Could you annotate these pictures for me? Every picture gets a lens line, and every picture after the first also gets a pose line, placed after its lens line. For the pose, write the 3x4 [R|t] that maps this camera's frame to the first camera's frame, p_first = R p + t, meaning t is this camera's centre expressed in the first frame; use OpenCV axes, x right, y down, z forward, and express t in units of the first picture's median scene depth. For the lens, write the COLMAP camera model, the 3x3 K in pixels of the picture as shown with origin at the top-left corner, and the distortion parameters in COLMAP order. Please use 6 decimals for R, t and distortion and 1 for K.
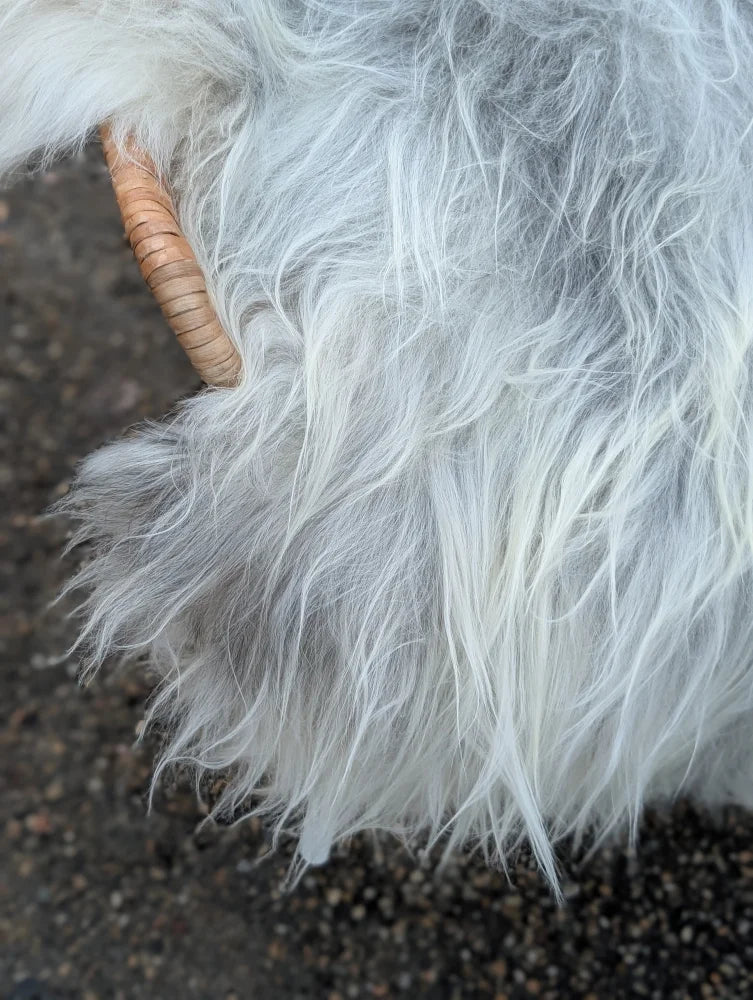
lens RADIAL K [[1473.8, 0, 365.4], [0, 1473.8, 504.2], [0, 0, 1]] dist [0.001821, 0.000000]
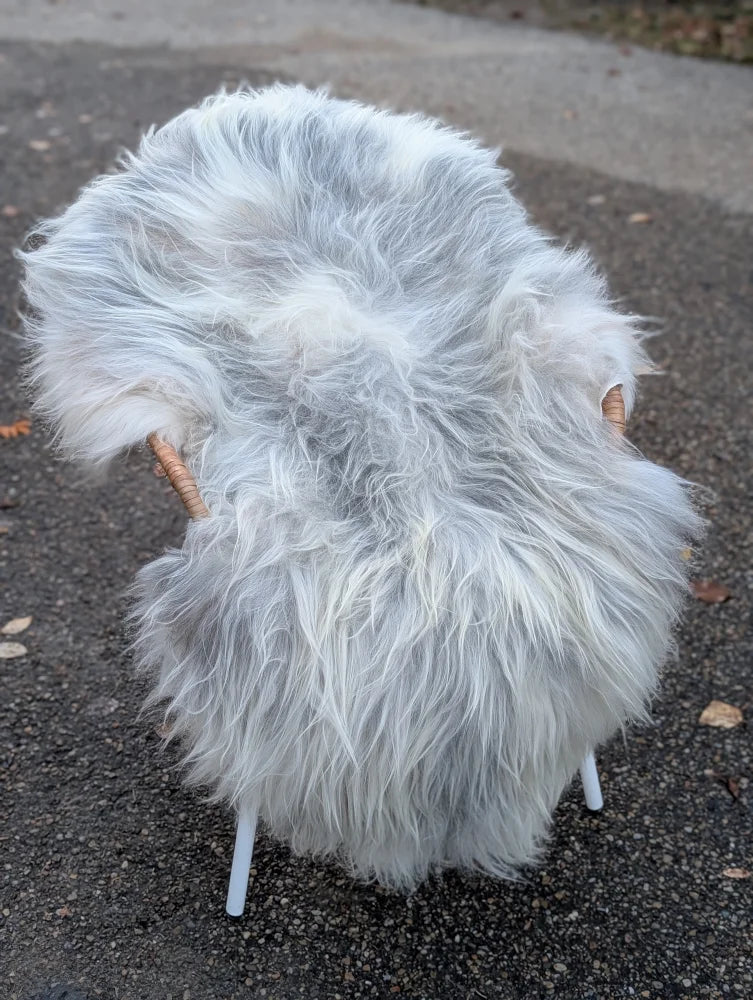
lens RADIAL K [[1473.8, 0, 380.0], [0, 1473.8, 490.3], [0, 0, 1]] dist [0.001821, 0.000000]
pose [[0.995650, -0.015470, 0.091880, -0.016996], [0.055471, 0.890735, -0.451126, 0.589337], [-0.074862, 0.454260, 0.887718, -0.721390]]
